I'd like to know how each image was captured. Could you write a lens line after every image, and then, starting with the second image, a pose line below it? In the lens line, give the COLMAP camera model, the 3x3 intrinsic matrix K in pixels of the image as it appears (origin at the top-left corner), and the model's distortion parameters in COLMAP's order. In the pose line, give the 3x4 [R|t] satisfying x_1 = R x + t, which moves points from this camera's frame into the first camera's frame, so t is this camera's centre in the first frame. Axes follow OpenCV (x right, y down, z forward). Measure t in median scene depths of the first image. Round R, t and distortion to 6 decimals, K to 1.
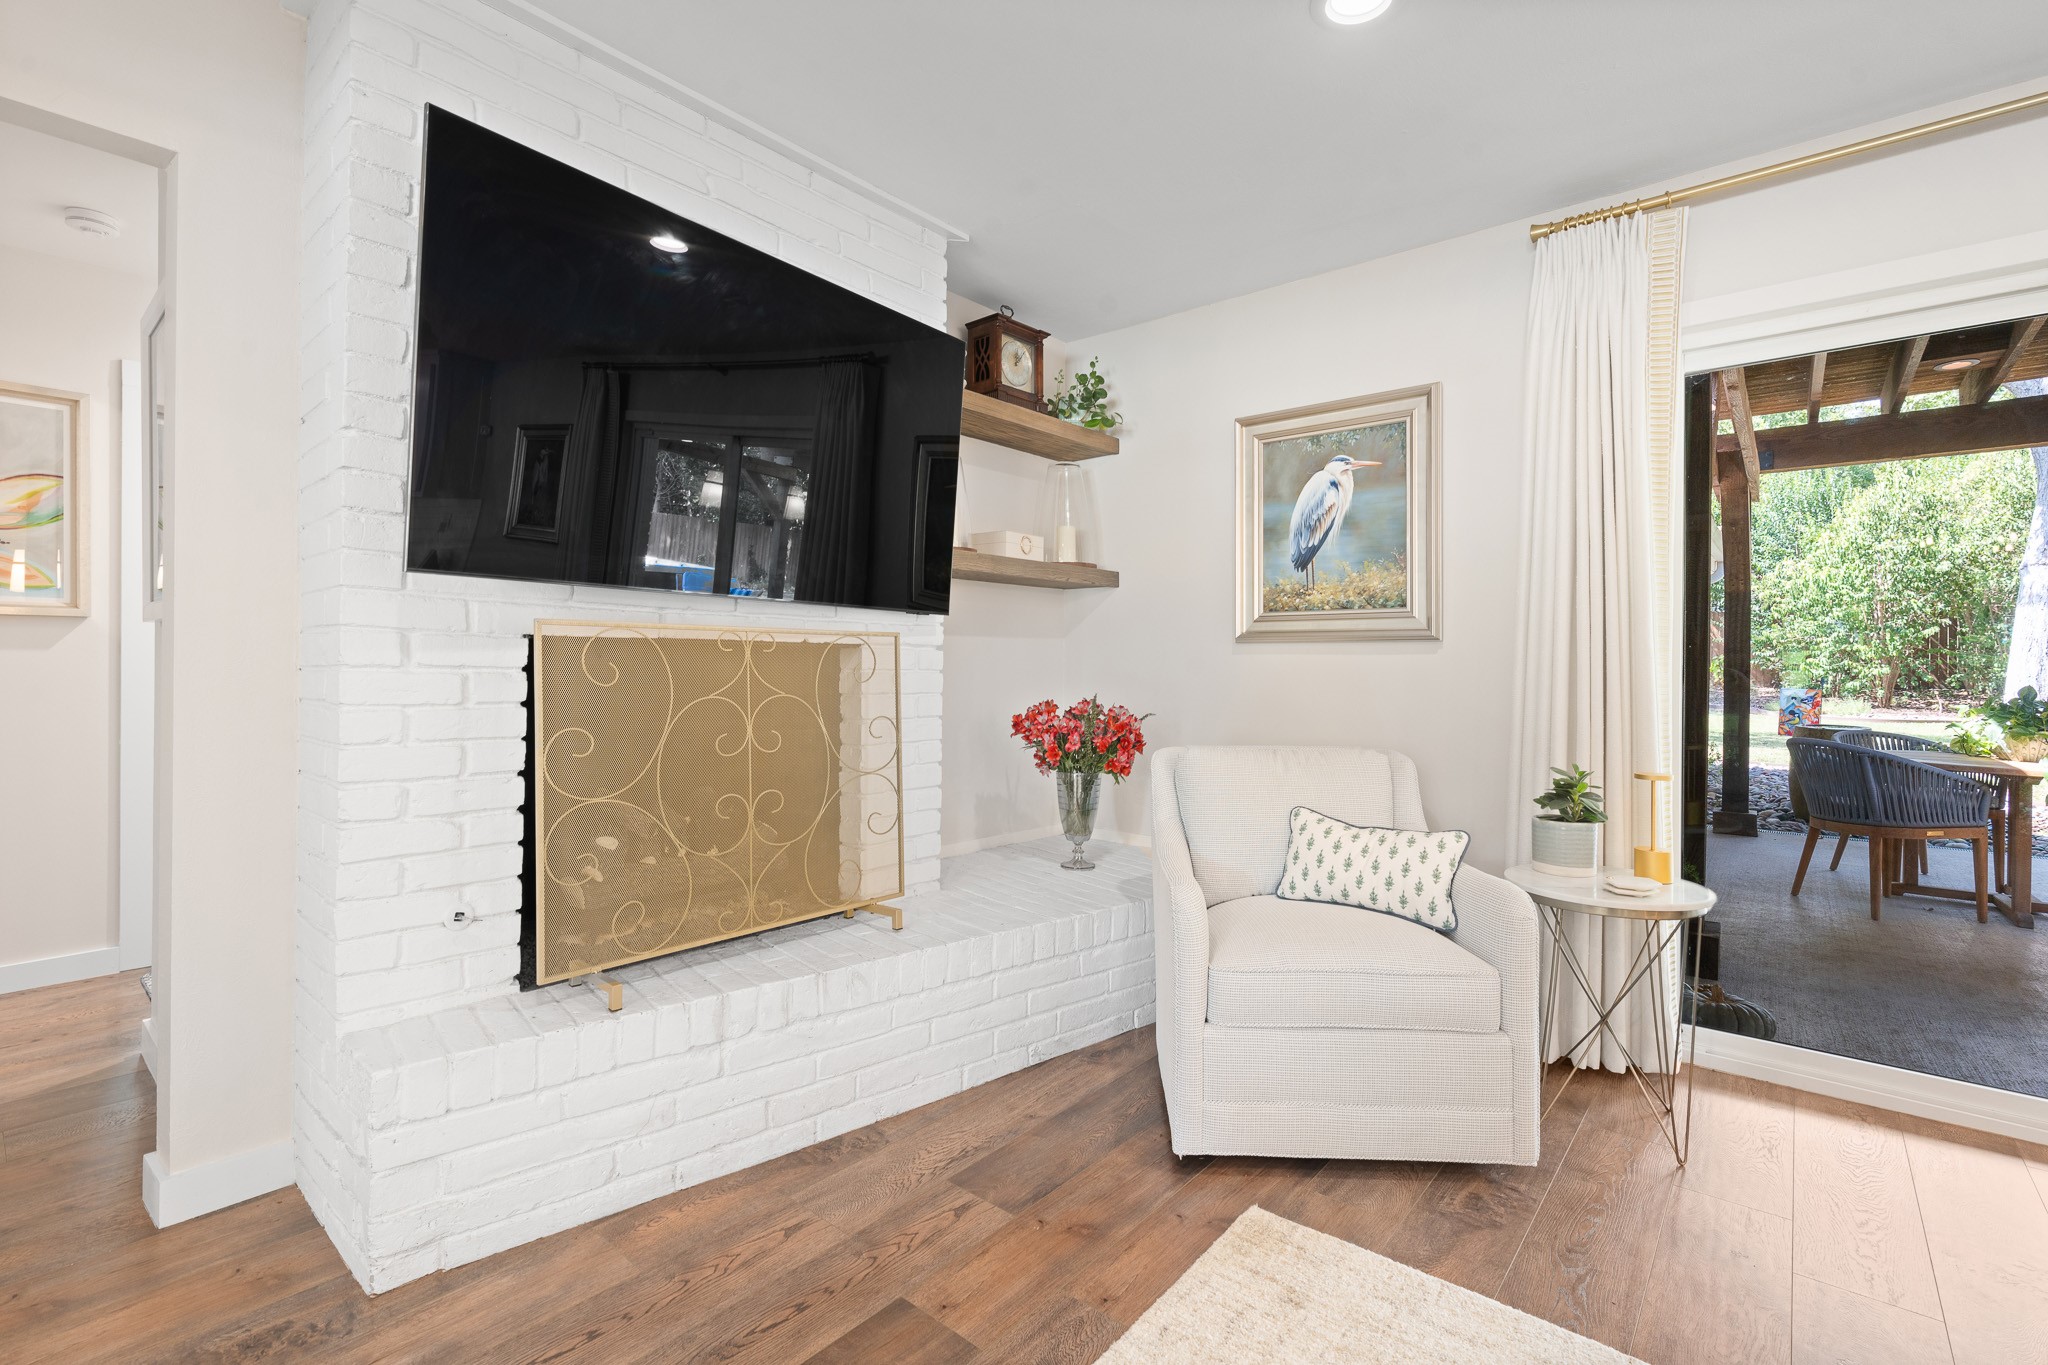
lens RADIAL K [[928.8, 0, 1035.9], [0, 928.8, 661.2], [0, 0, 1]] dist [-0.006450, -0.000275]
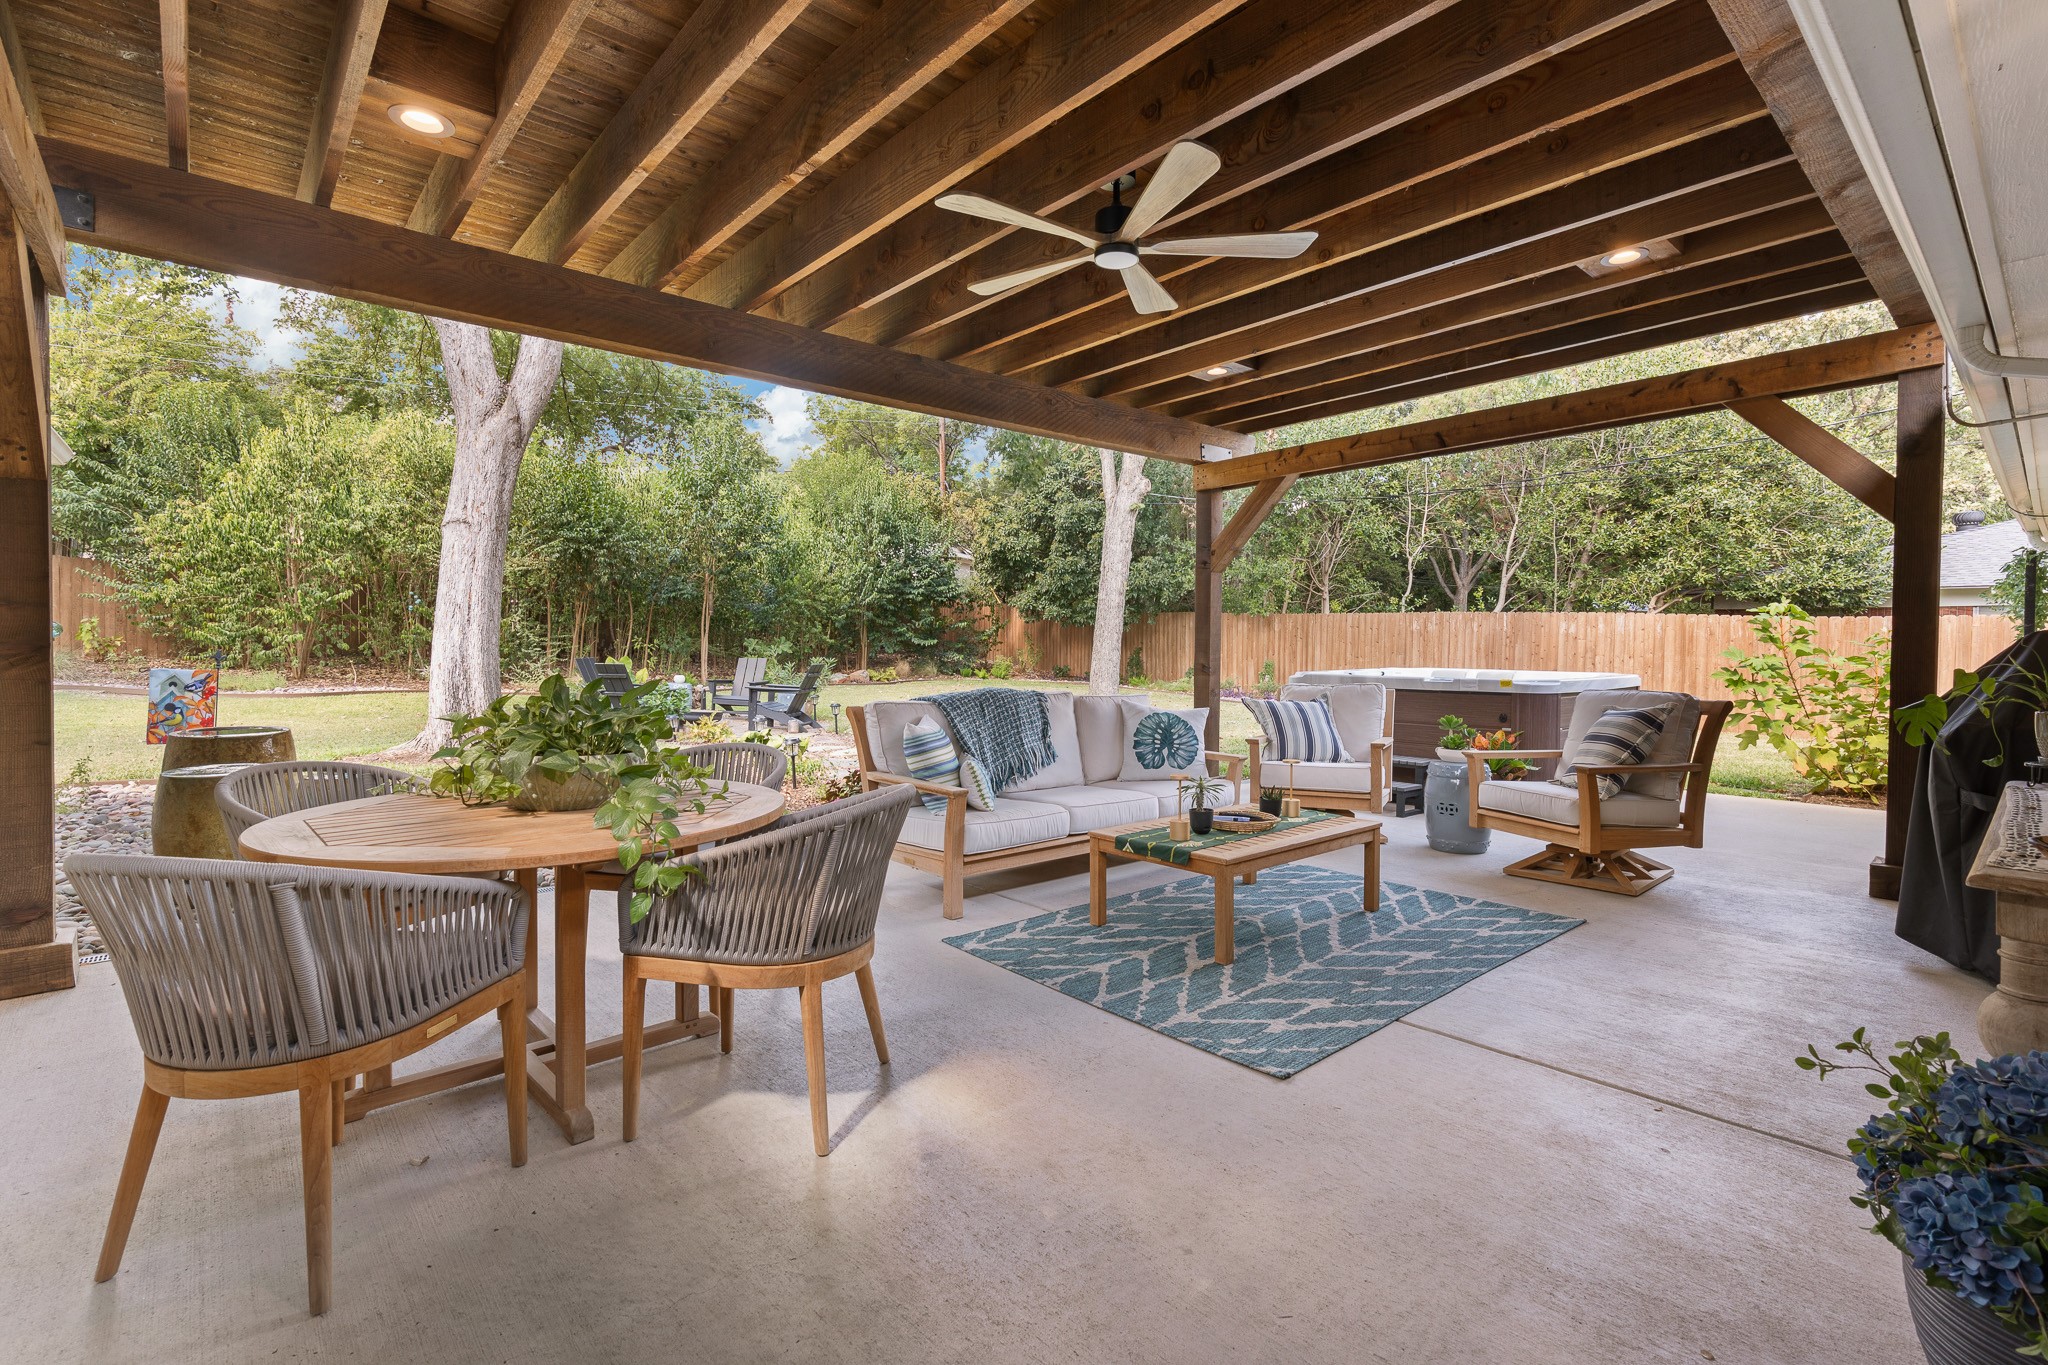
lens RADIAL K [[930.1, 0, 1024.1], [0, 930.1, 663.0], [0, 0, 1]] dist [-0.012018, 0.000615]
pose [[0.159155, -0.030948, 0.986768, 0.738145], [-0.007687, 0.999439, 0.032586, 0.001255], [-0.987224, -0.012771, 0.158828, 0.823092]]
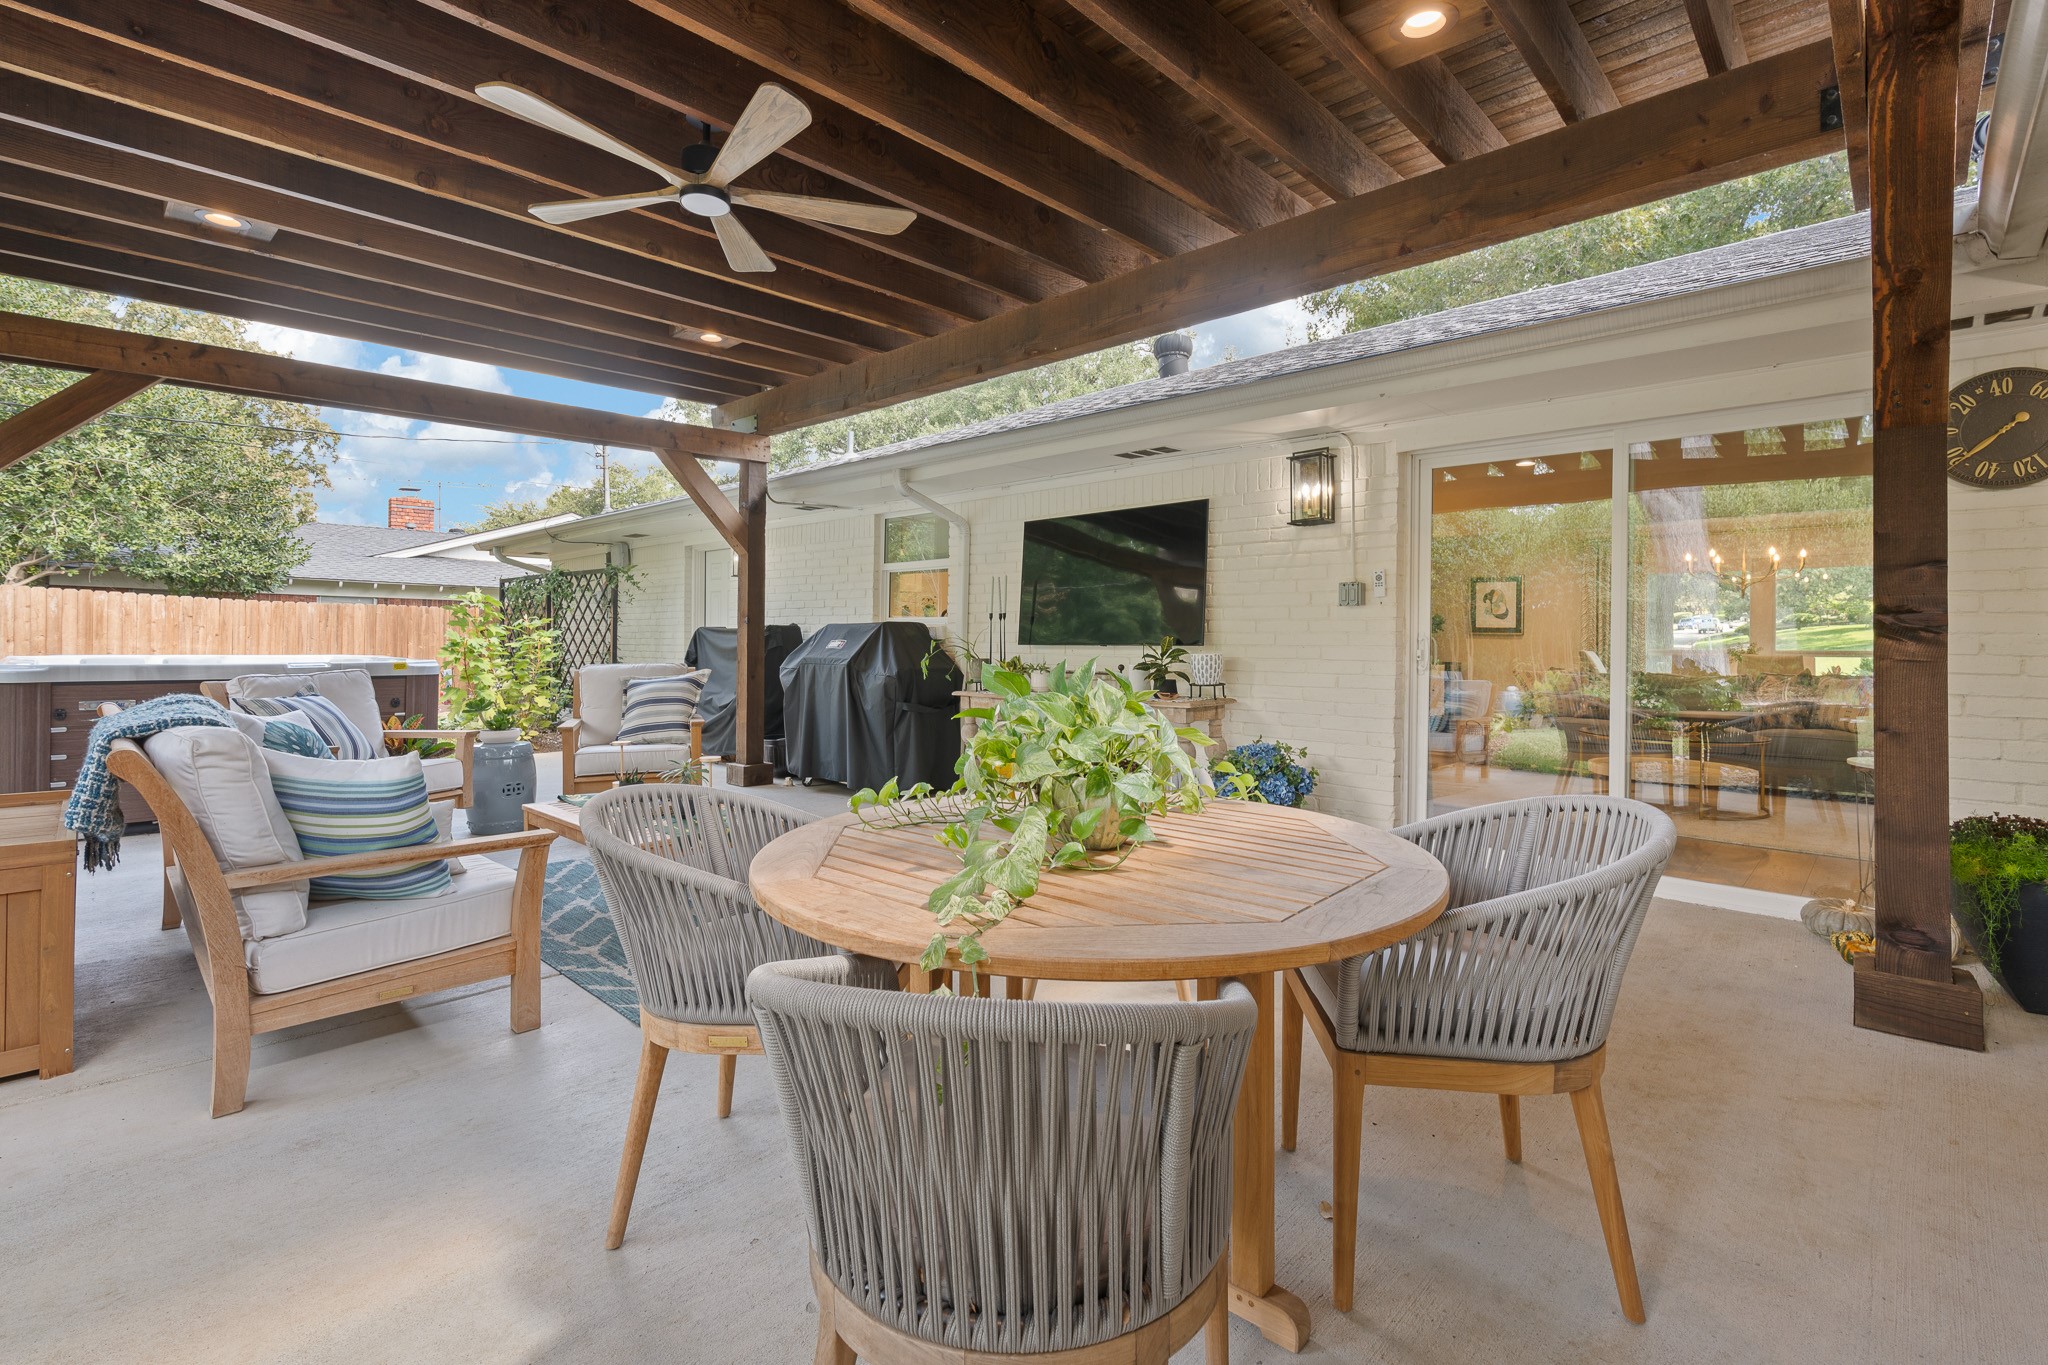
lens RADIAL K [[930.1, 0, 1024.1], [0, 930.1, 663.0], [0, 0, 1]] dist [-0.012018, 0.000615]
pose [[-0.997318, -0.020859, 0.070157, 1.516240], [-0.019415, 0.999587, 0.021196, 0.033360], [-0.070570, 0.019777, -0.997311, 2.008086]]
